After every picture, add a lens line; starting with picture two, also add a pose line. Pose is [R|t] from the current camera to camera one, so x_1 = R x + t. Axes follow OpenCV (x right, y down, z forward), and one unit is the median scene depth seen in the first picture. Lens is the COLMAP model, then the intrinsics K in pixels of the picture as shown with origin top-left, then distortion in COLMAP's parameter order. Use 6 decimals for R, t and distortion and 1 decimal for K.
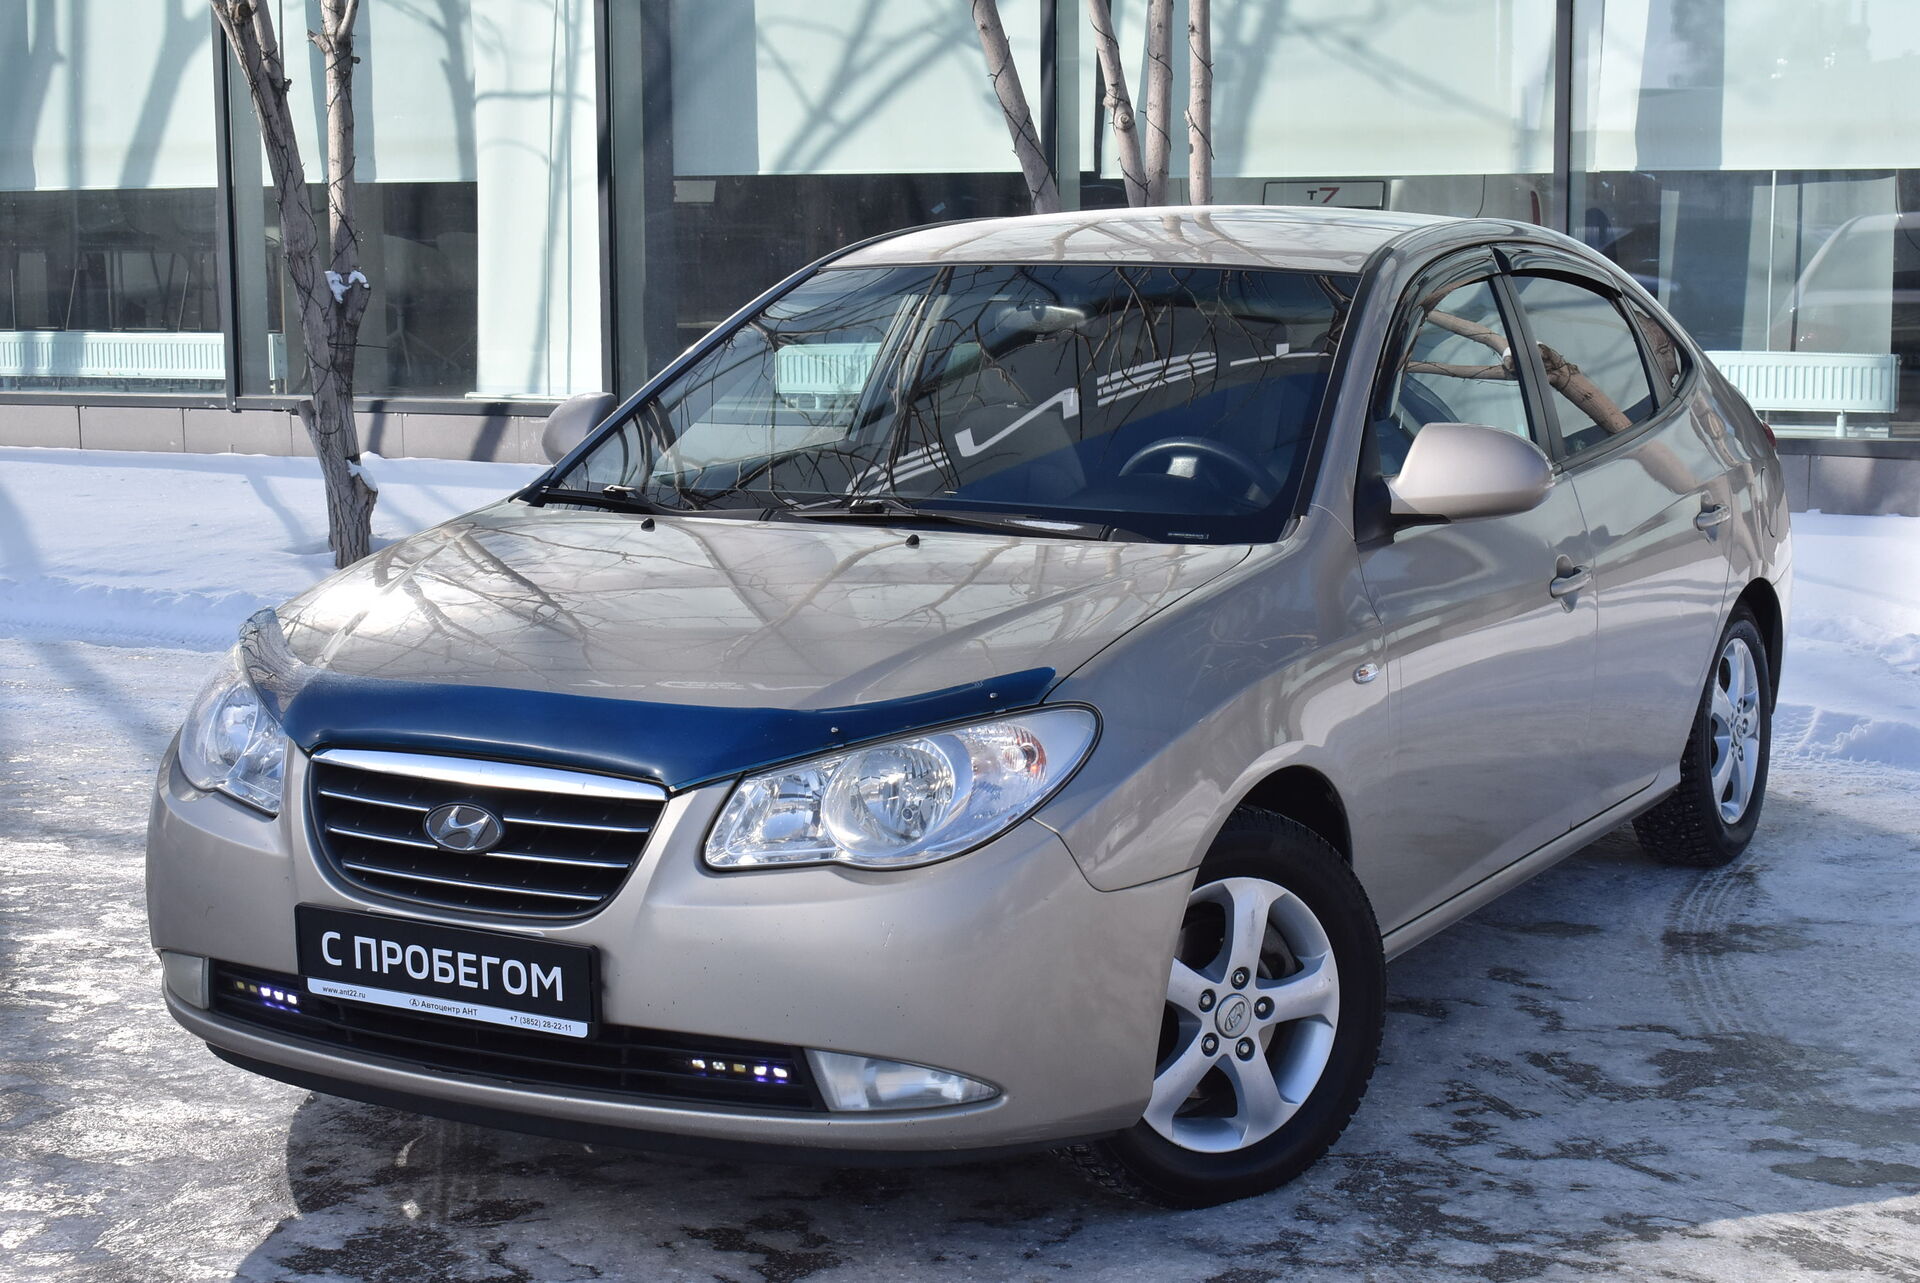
lens RADIAL K [[3248.9, 0, 960.2], [0, 3248.9, 643.3], [0, 0, 1]] dist [-0.058867, 0.000000]
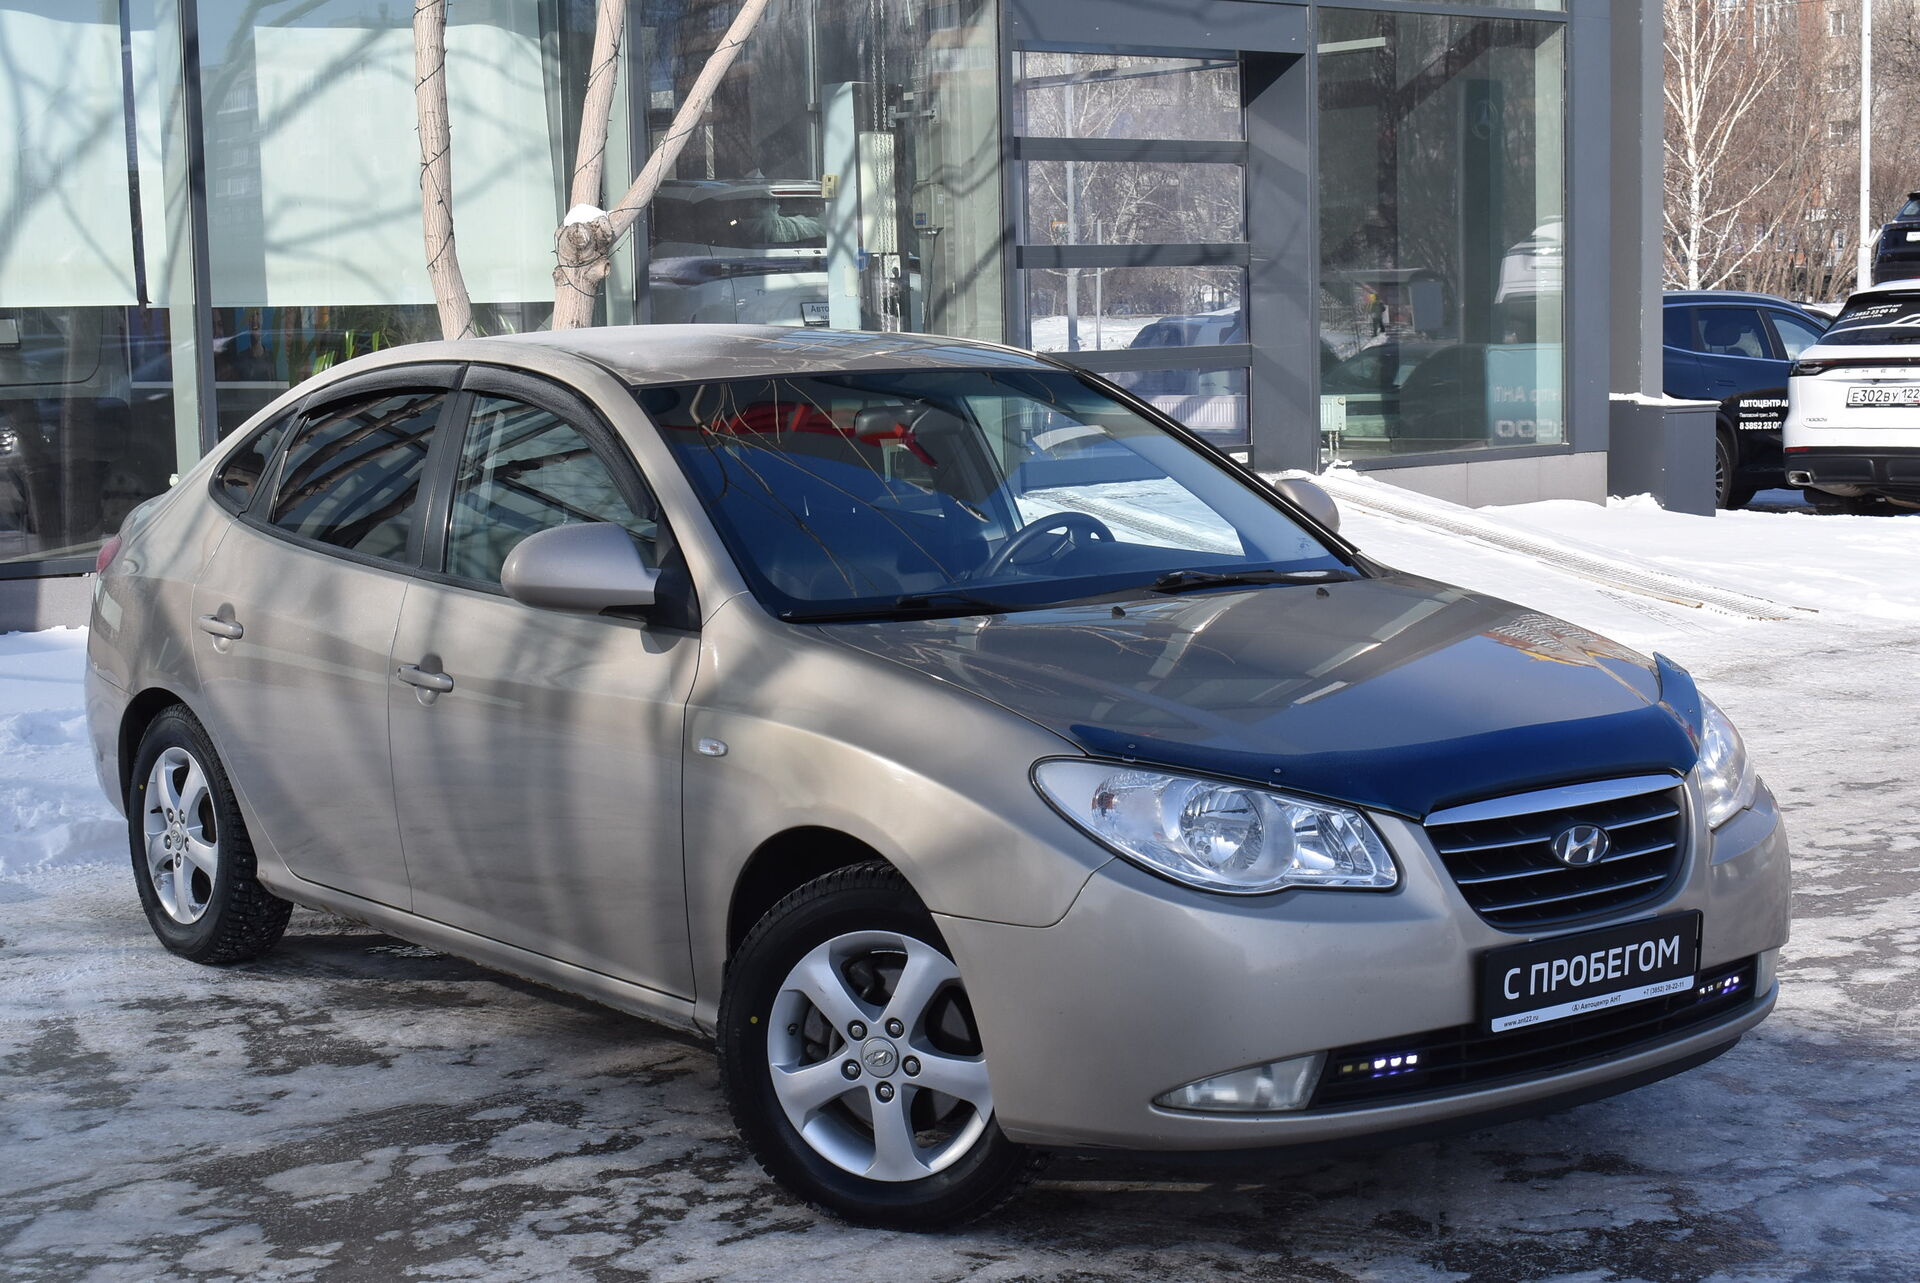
lens RADIAL K [[3048.5, 0, 959.0], [0, 3048.5, 639.9], [0, 0, 1]] dist [-0.066259, 0.000000]
pose [[0.437838, -0.114232, 0.891767, -1.180737], [0.156503, 0.986435, 0.049519, -0.100012], [-0.885327, 0.117883, 0.449777, 0.698489]]
